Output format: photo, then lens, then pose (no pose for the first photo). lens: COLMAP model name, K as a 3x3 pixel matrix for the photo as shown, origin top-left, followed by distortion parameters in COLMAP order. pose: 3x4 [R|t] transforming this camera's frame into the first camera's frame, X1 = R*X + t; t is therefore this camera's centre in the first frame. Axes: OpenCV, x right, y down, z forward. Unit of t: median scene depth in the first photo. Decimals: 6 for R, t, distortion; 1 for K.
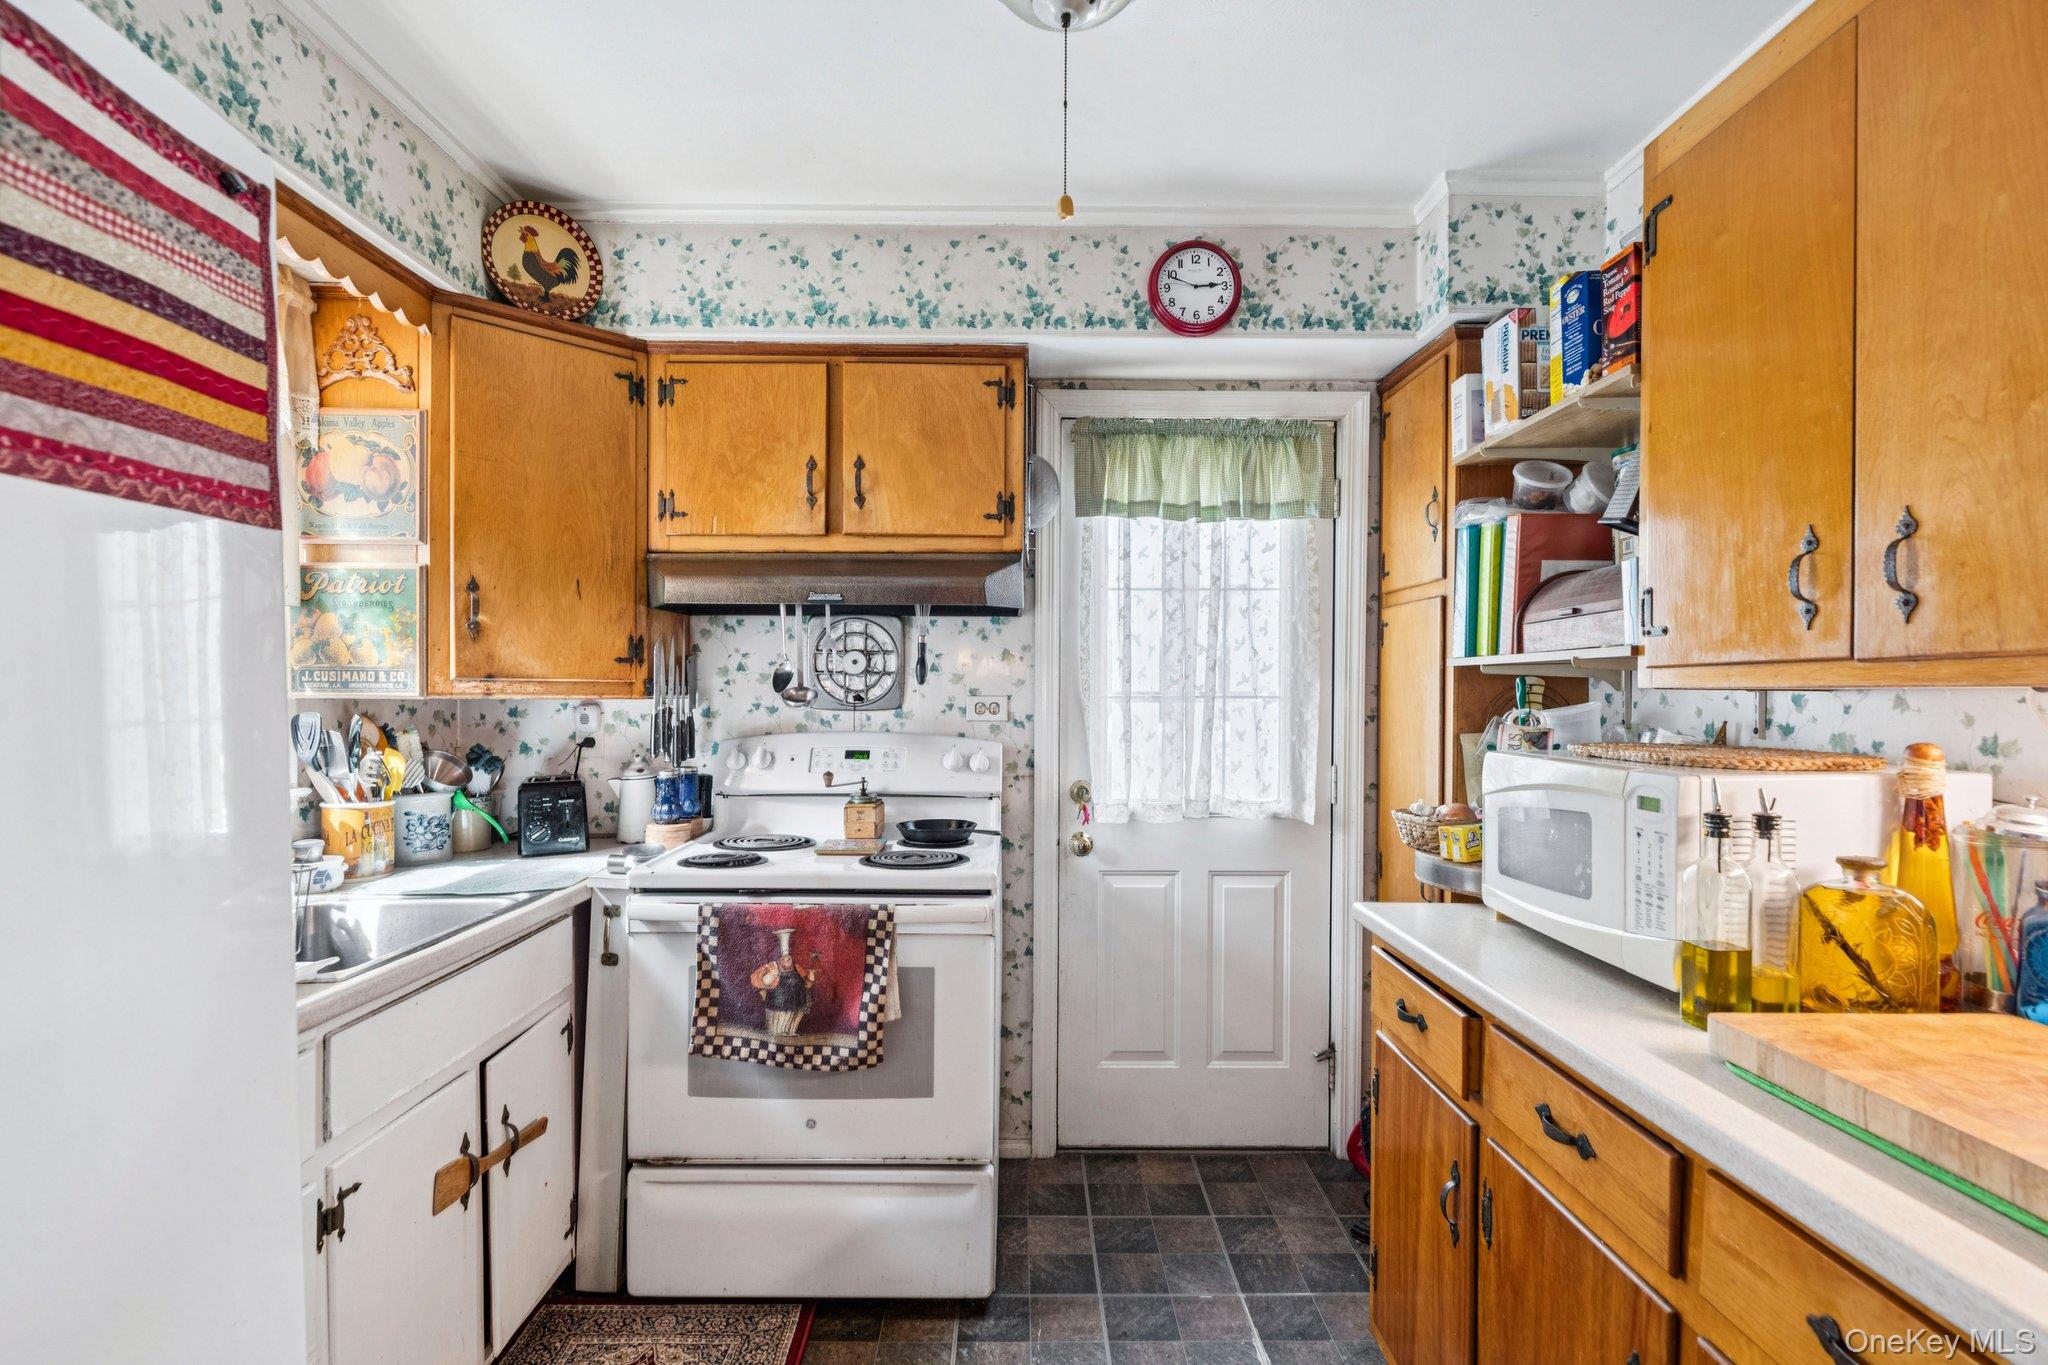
lens RADIAL K [[986.8, 0, 1025.6], [0, 986.8, 699.4], [0, 0, 1]] dist [0.003861, -0.003711]
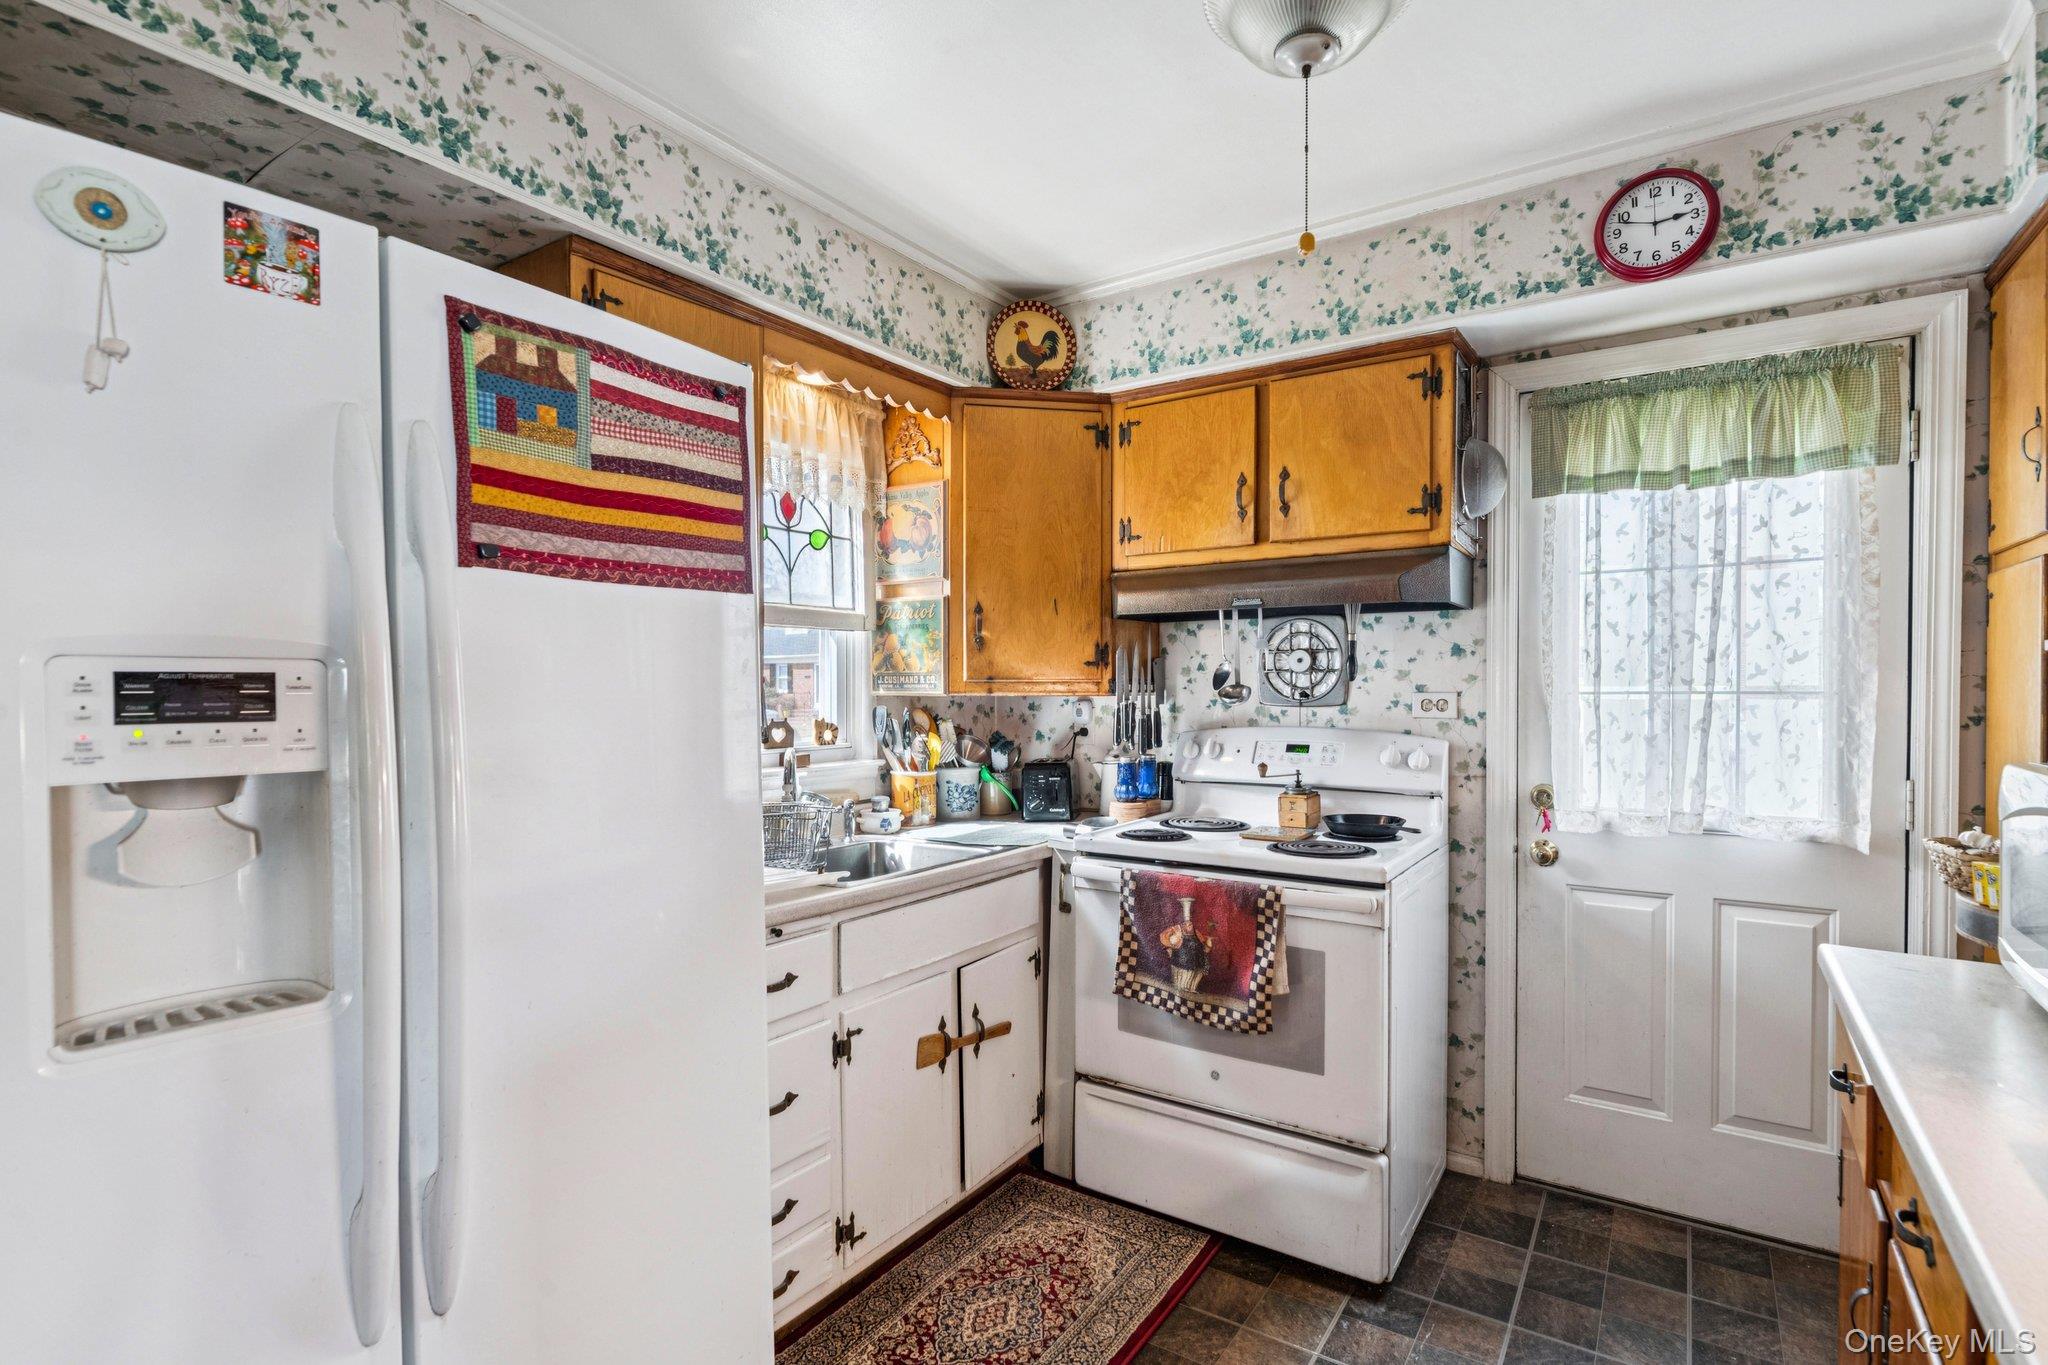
lens RADIAL K [[986.8, 0, 1025.6], [0, 986.8, 699.4], [0, 0, 1]] dist [0.003861, -0.003711]
pose [[0.825759, 0.000925, -0.564022, 0.203953], [0.000972, 0.999995, 0.003064, 0.000120], [0.564022, -0.003078, 0.825754, -0.037318]]
